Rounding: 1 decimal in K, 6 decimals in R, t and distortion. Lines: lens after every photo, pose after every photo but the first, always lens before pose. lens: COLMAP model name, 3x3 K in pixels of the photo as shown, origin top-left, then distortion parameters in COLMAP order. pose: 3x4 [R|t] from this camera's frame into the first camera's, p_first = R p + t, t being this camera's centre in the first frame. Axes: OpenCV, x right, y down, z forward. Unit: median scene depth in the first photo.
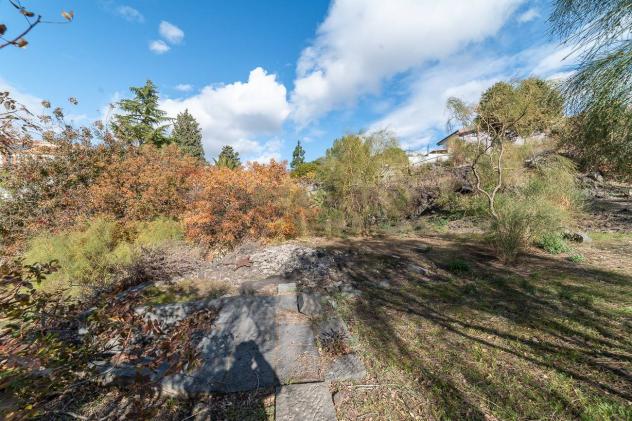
lens RADIAL K [[267.1, 0, 304.3], [0, 267.1, 210.8], [0, 0, 1]] dist [-0.002001, -0.000328]
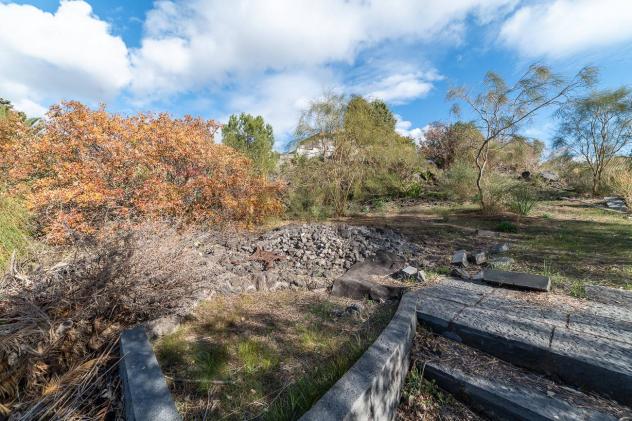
lens RADIAL K [[258.3, 0, 305.6], [0, 258.3, 210.2], [0, 0, 1]] dist [0.000533, 0.000557]
pose [[0.808534, -0.005256, 0.588426, -0.230977], [0.004004, 0.999986, 0.003430, 0.044788], [-0.588436, -0.000417, 0.808544, 0.231521]]
